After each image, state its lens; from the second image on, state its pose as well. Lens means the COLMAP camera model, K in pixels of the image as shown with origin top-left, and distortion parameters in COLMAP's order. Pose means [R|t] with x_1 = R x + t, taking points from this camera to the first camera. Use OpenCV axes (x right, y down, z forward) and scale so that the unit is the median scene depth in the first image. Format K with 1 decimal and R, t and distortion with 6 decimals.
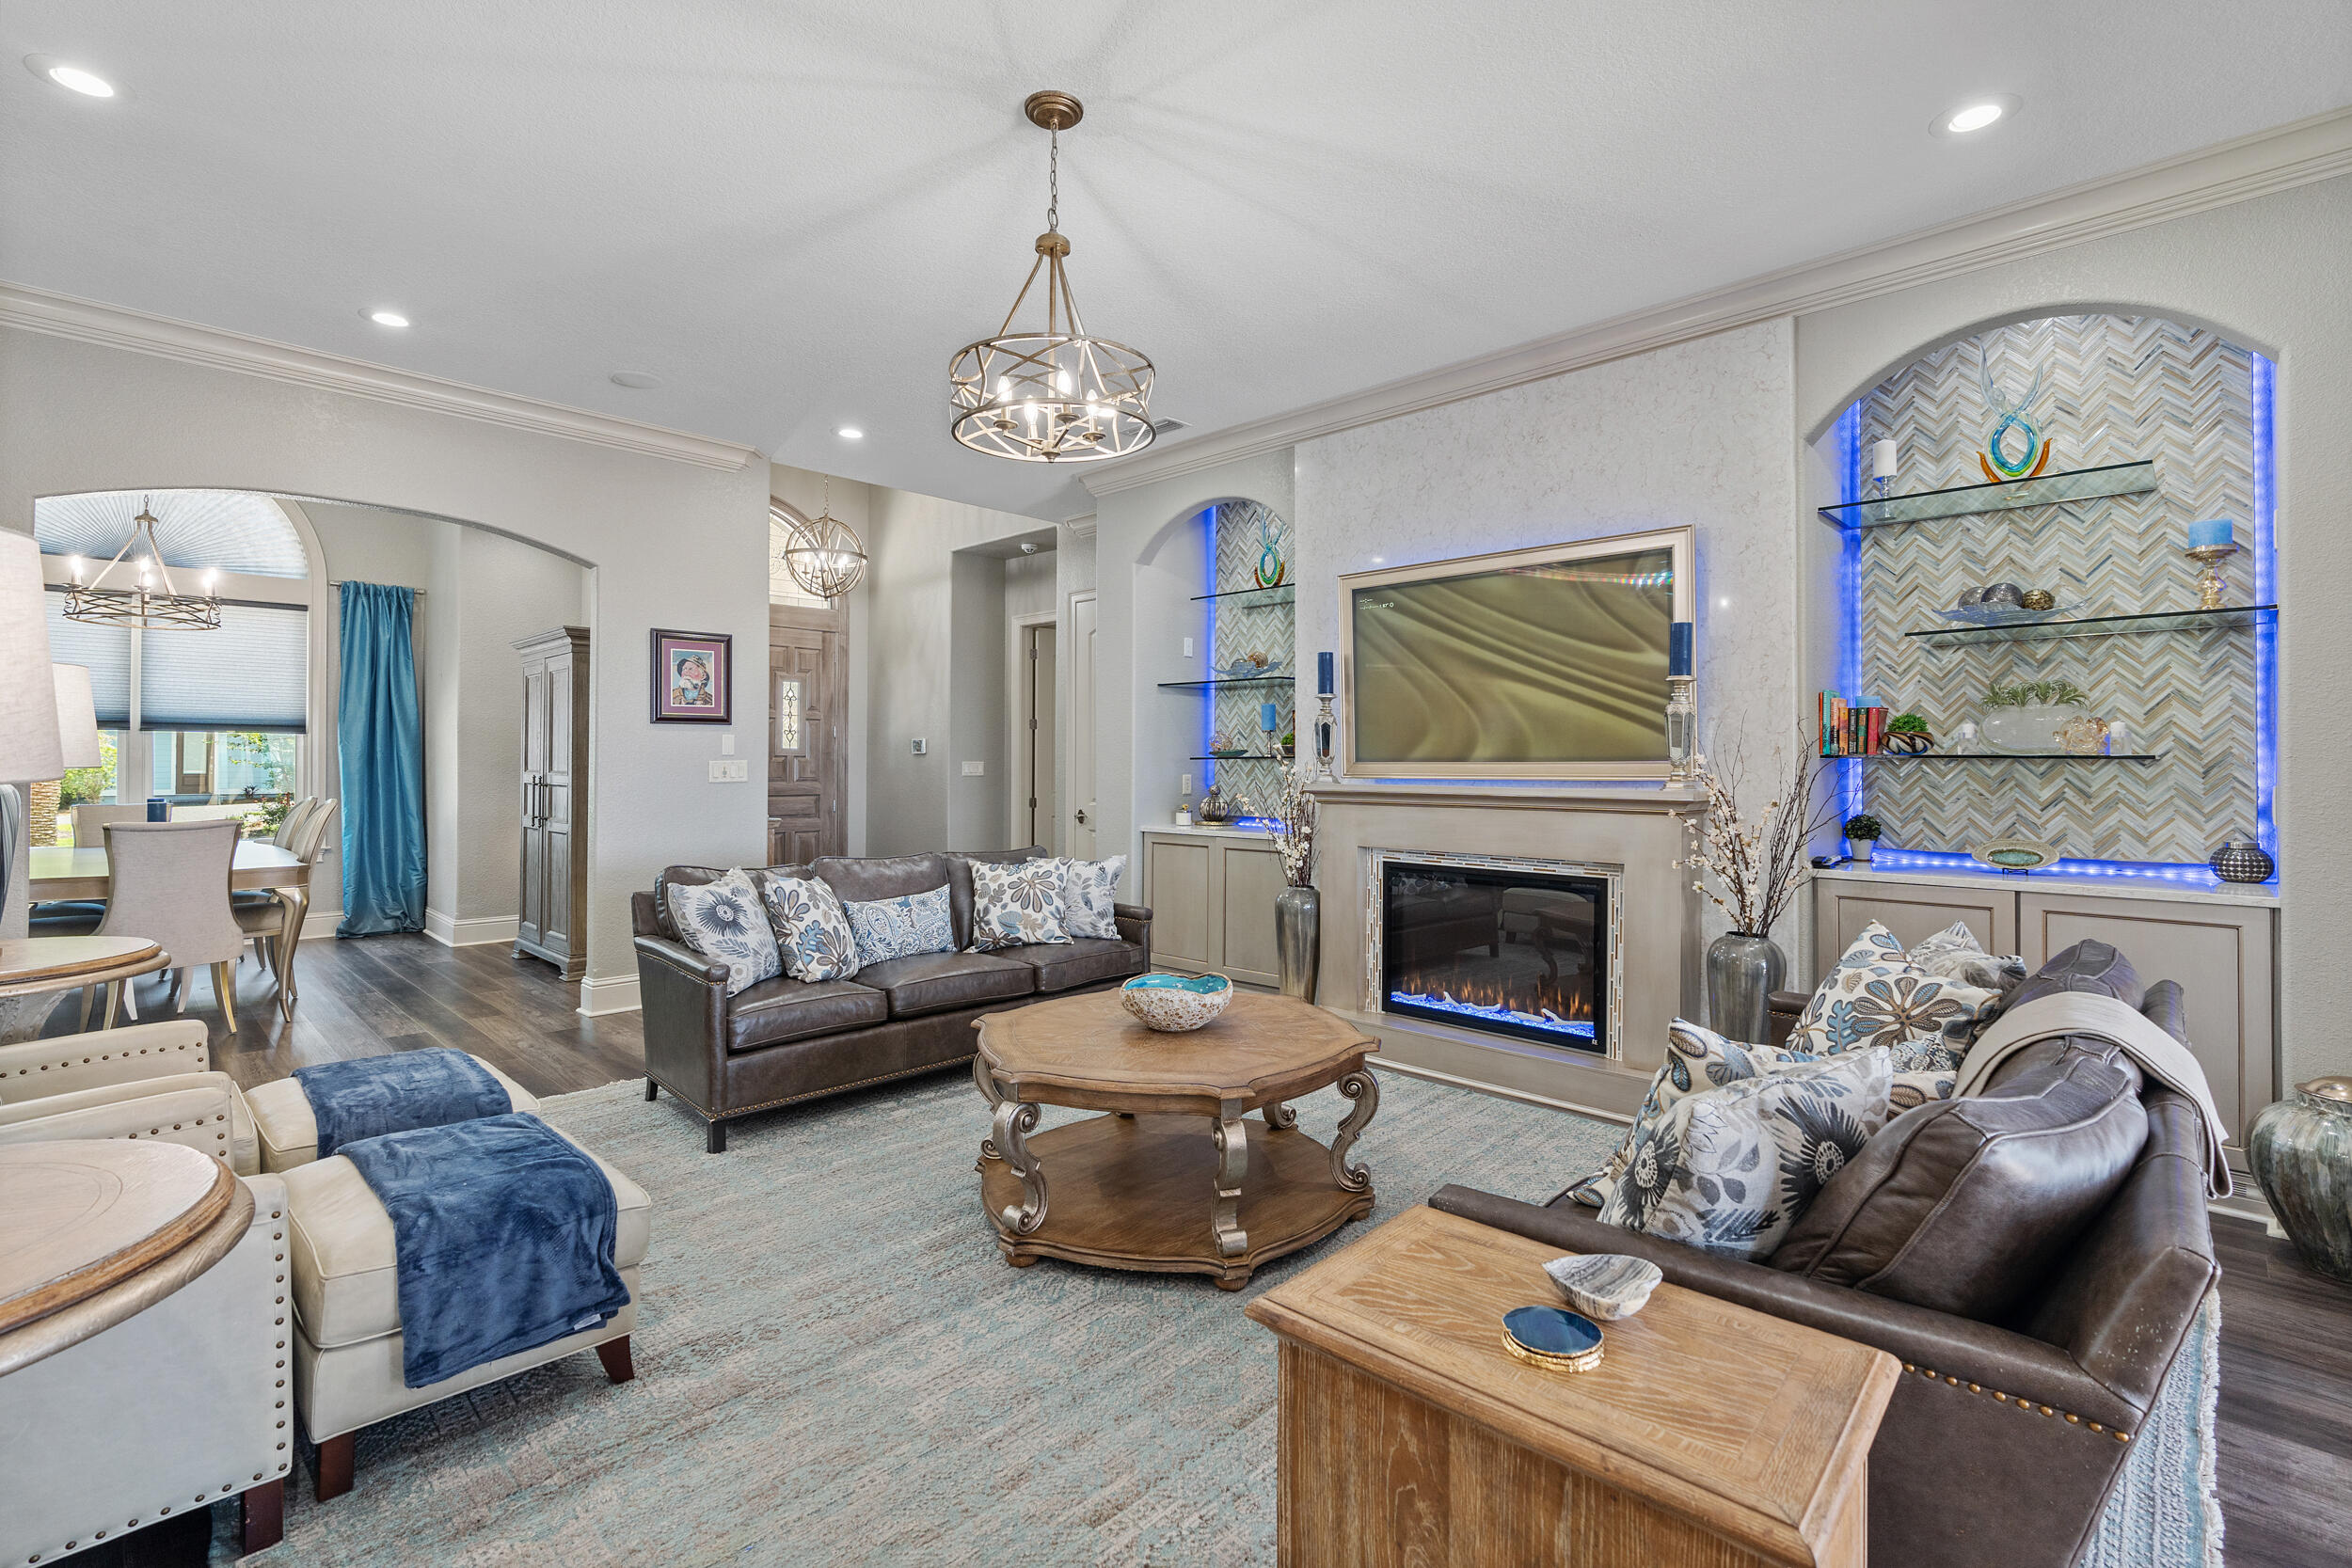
lens RADIAL K [[1059.5, 0, 1181.3], [0, 1059.5, 760.4], [0, 0, 1]] dist [-0.010299, 0.004701]
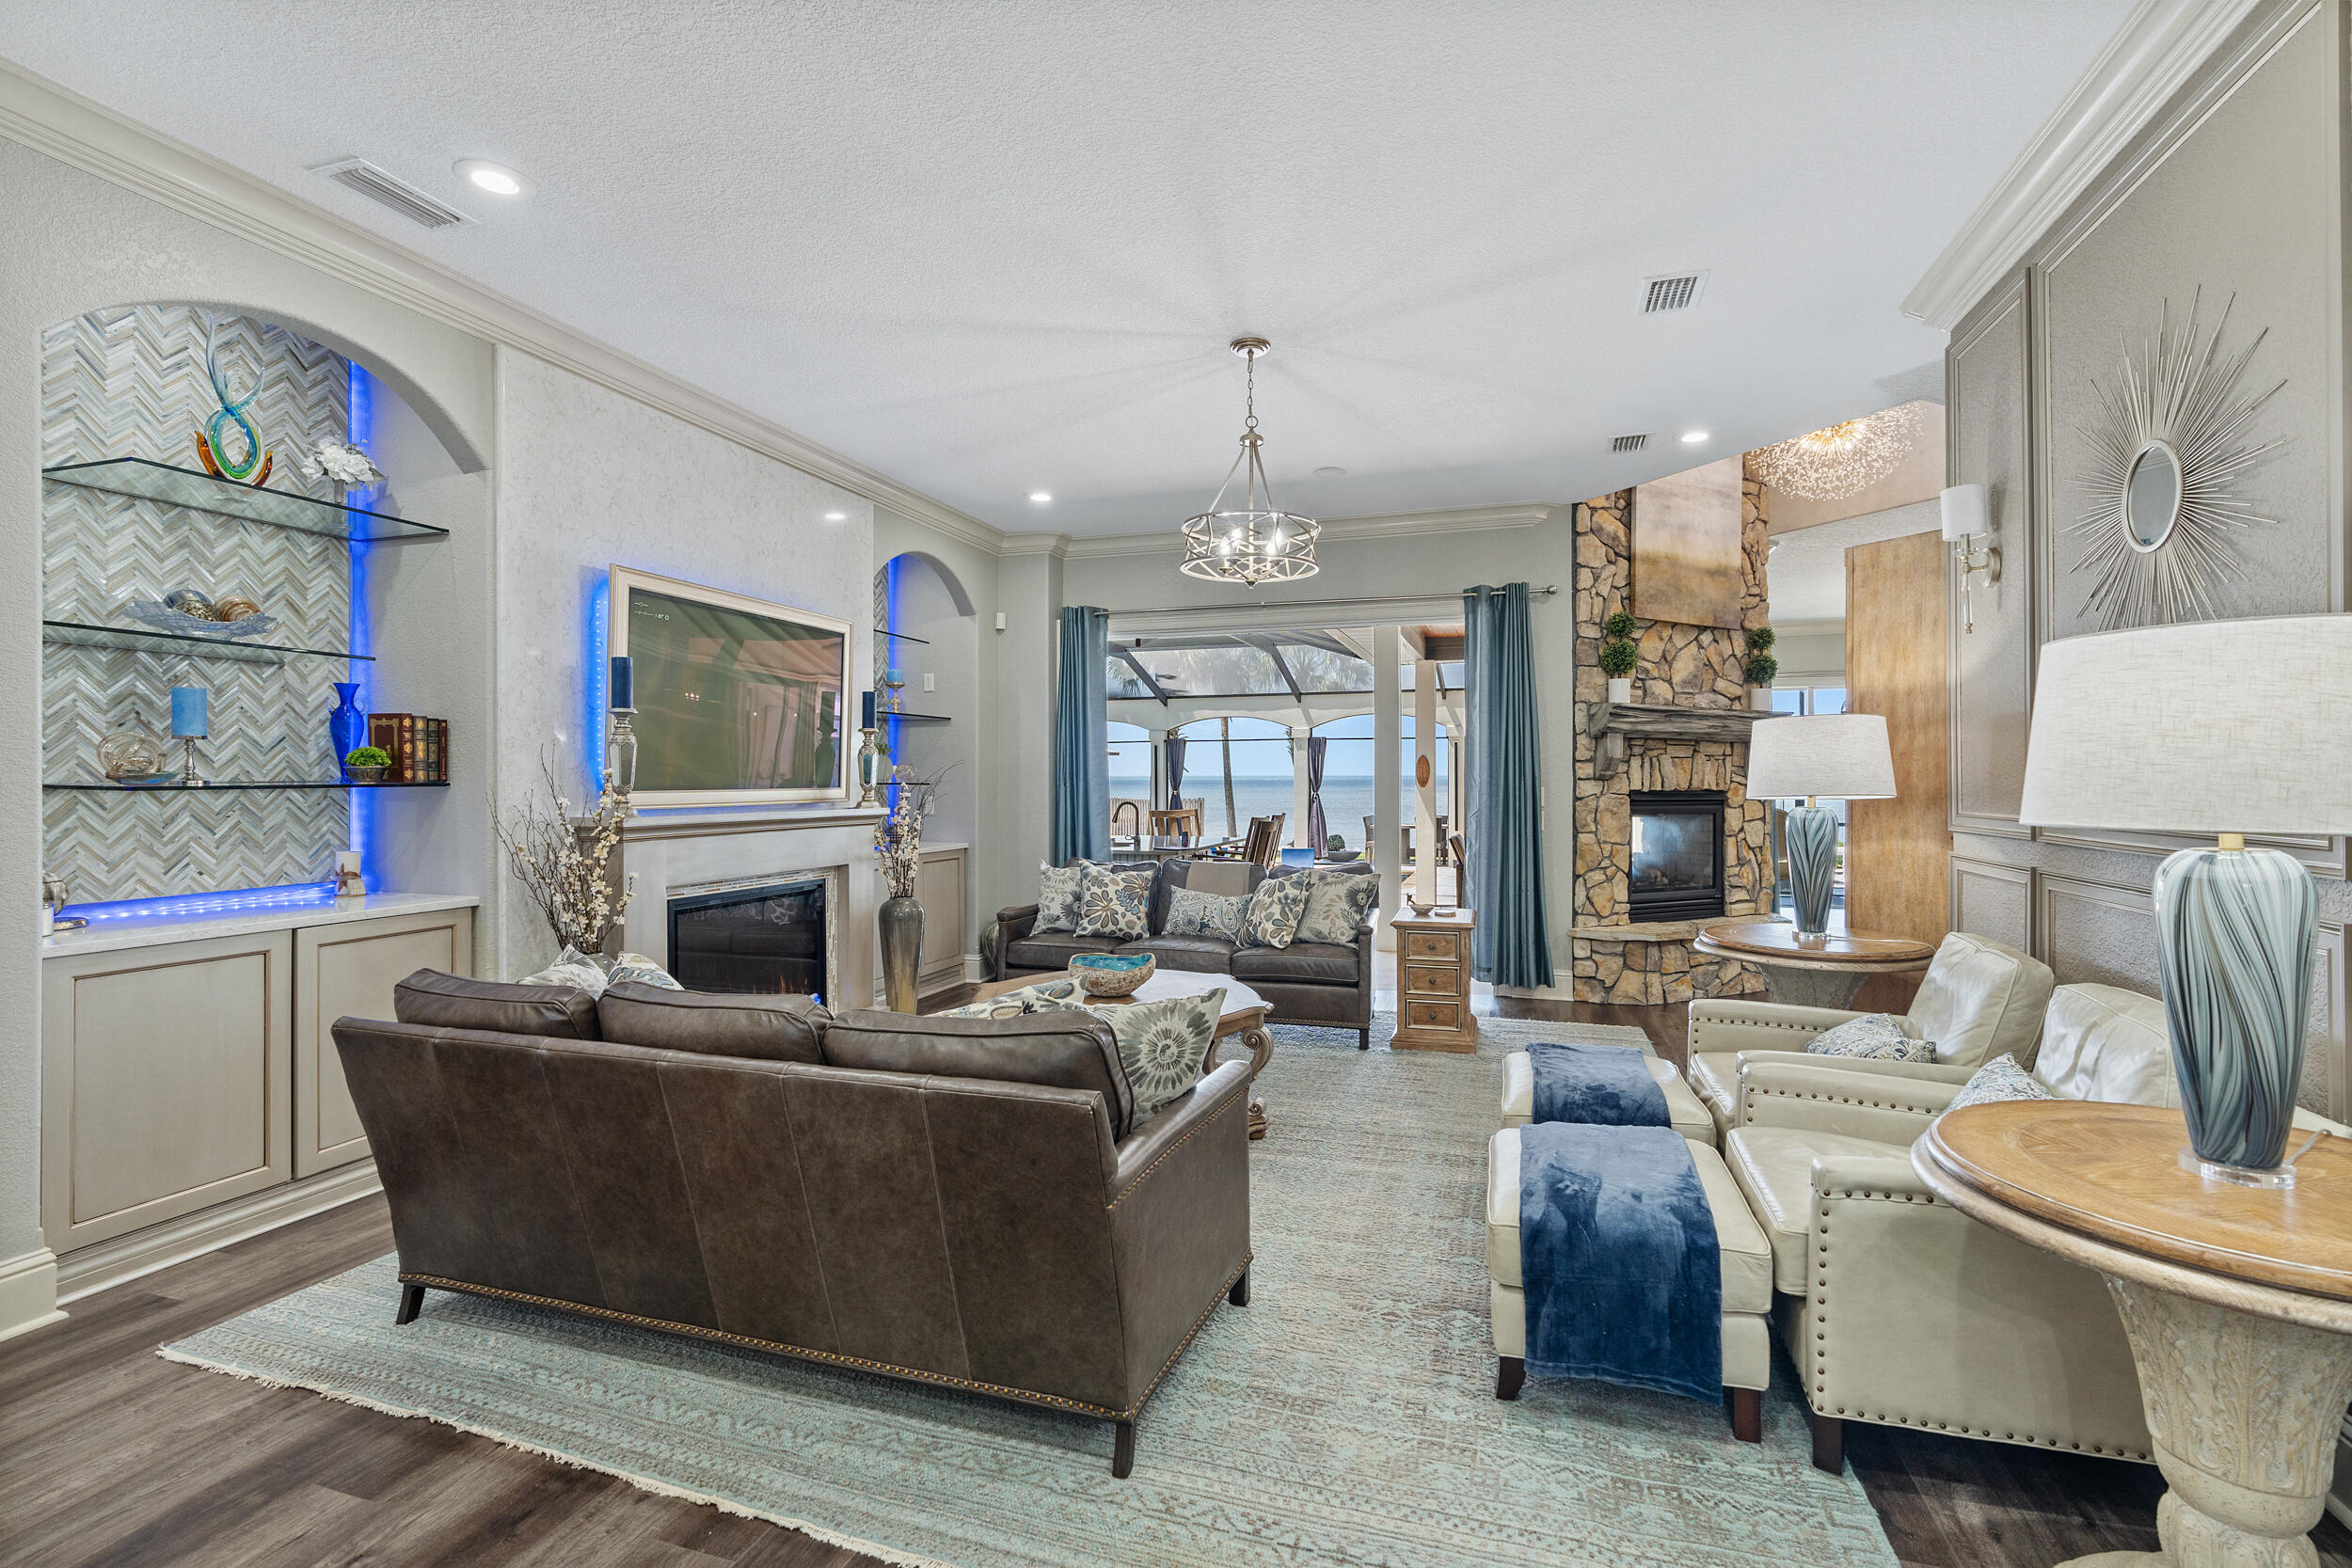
lens RADIAL K [[1059.5, 0, 1188.1], [0, 1059.5, 777.8], [0, 0, 1]] dist [-0.010299, 0.004701]
pose [[-0.443793, 0.000412, 0.896129, -0.837919], [-0.001718, 0.999998, -0.001311, -0.009202], [-0.896128, -0.002122, -0.443791, 1.032618]]
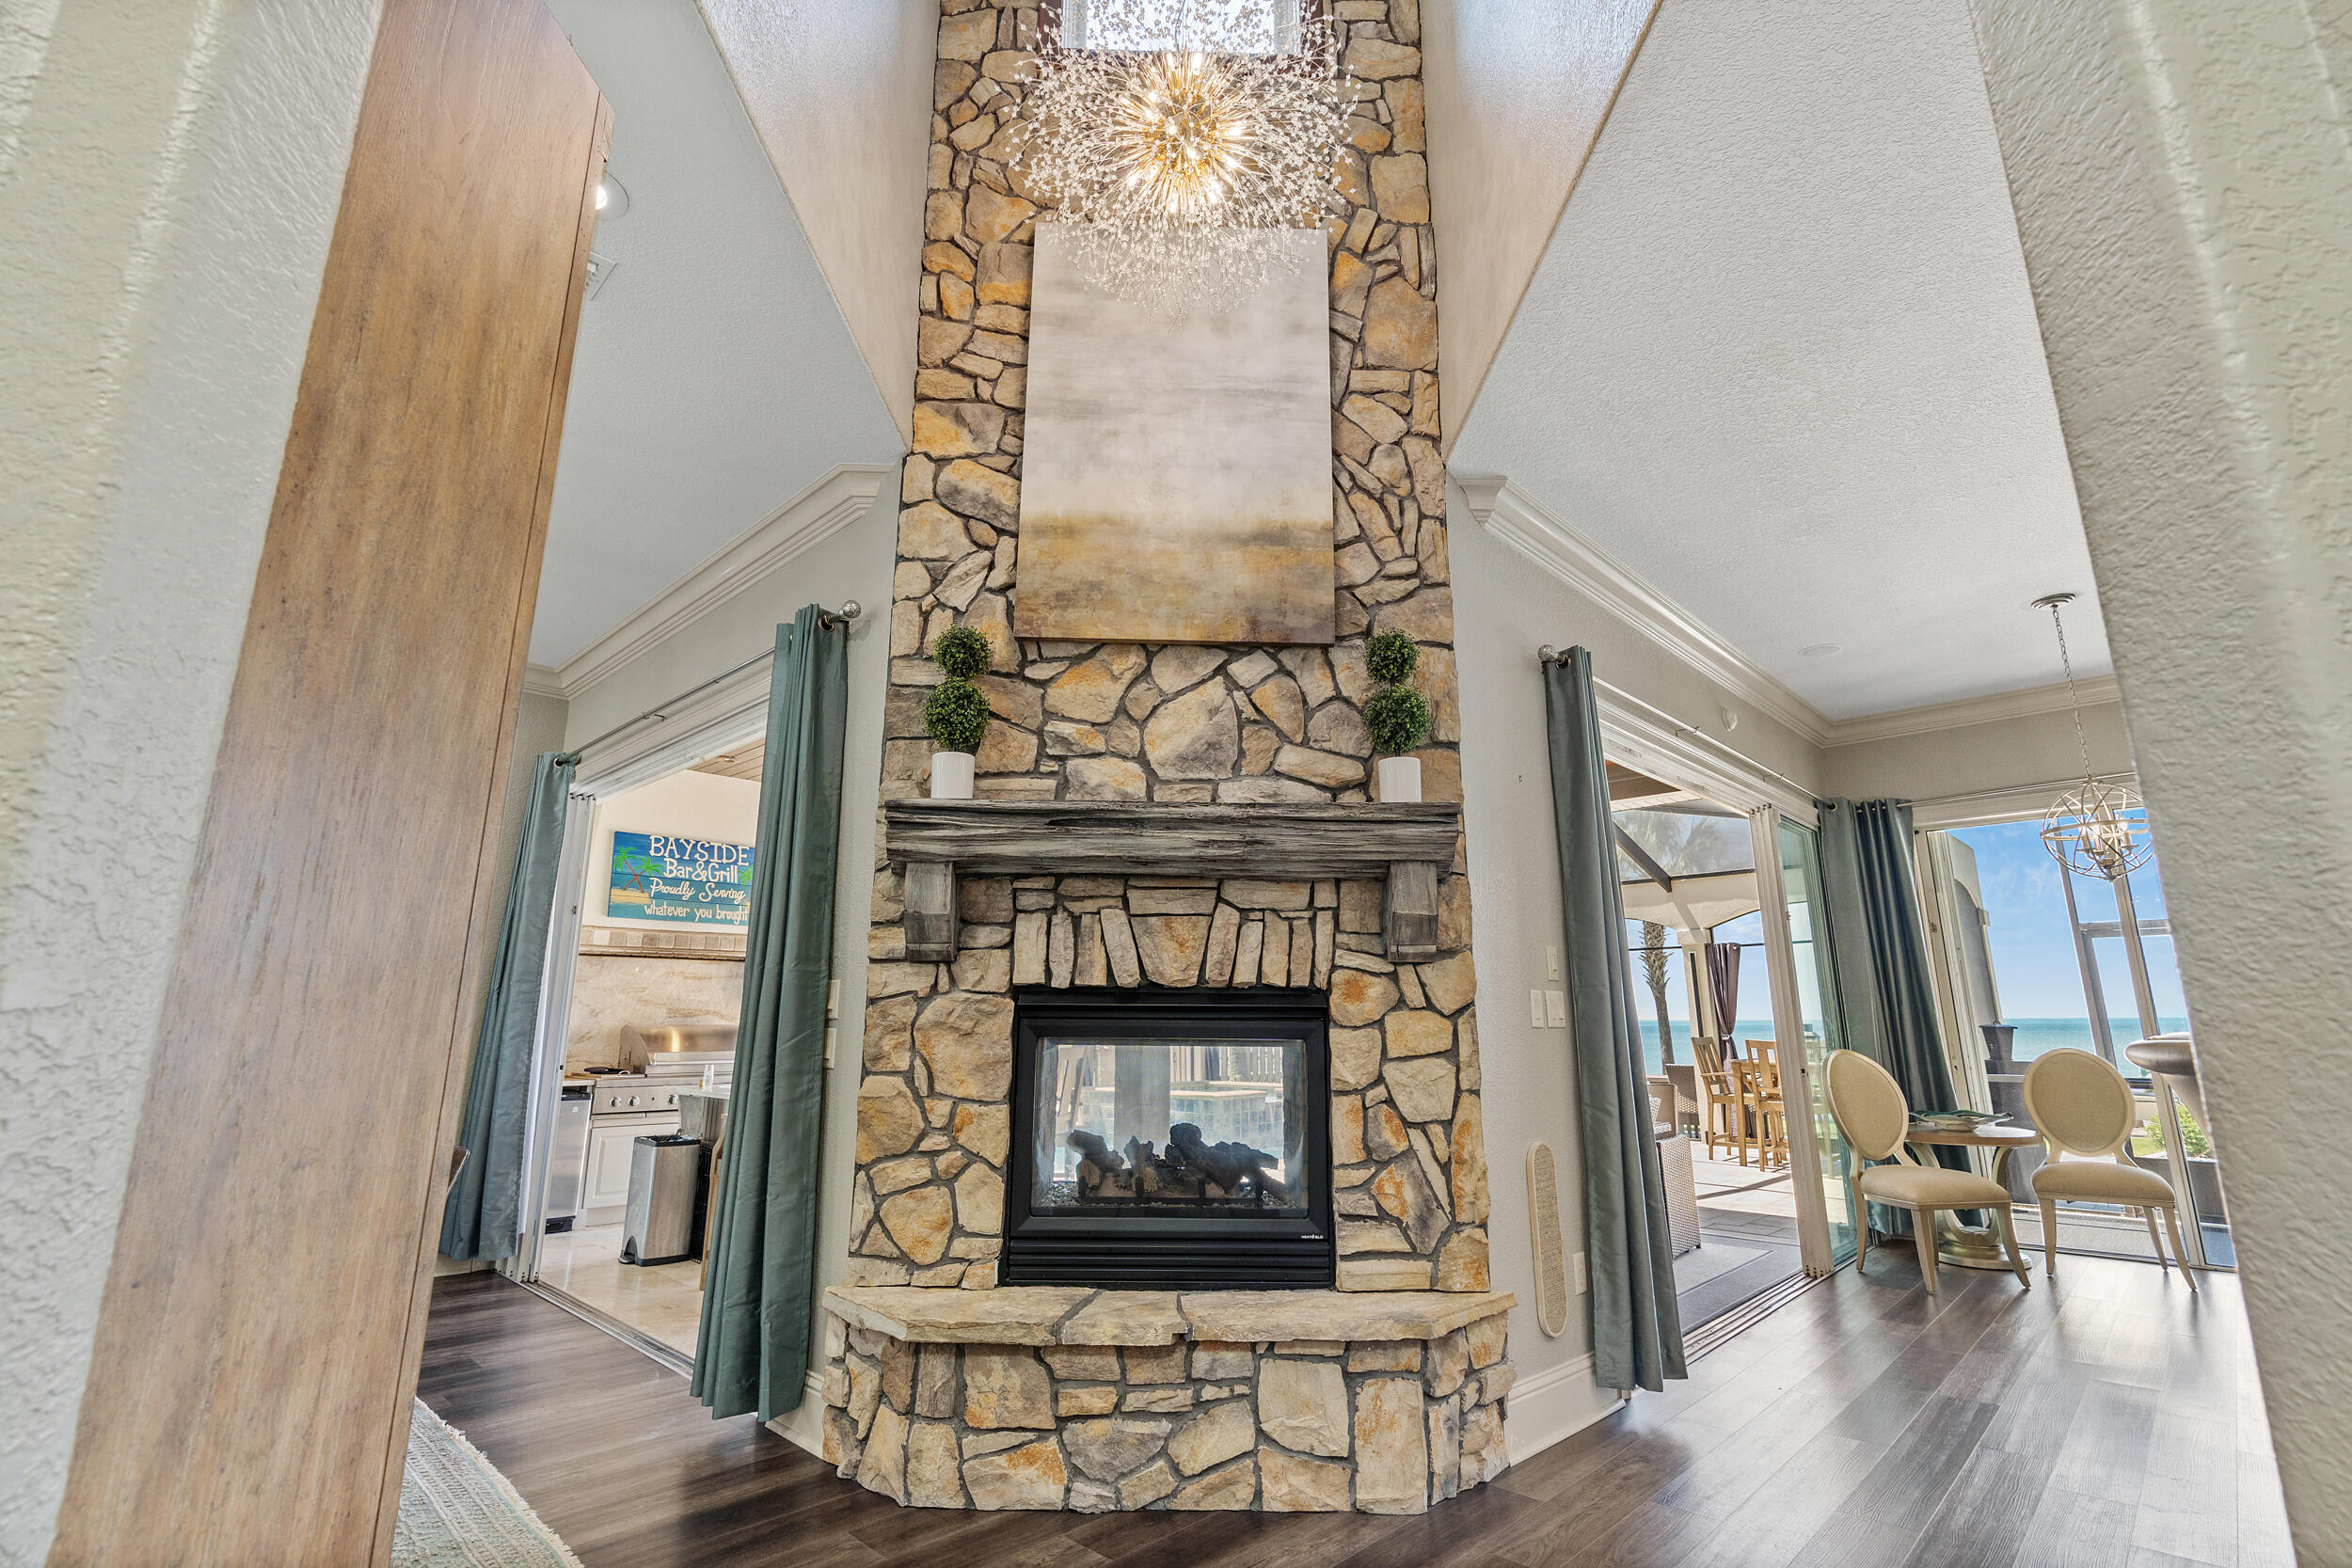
lens RADIAL K [[1059.5, 0, 1198.8], [0, 1059.5, 778.9], [0, 0, 1]] dist [-0.010299, 0.004701]
pose [[-0.007952, 0.226184, 0.974052, -0.517307], [-0.001826, 0.974078, -0.226205, 0.029789], [-0.999967, -0.003577, -0.007332, -0.247433]]
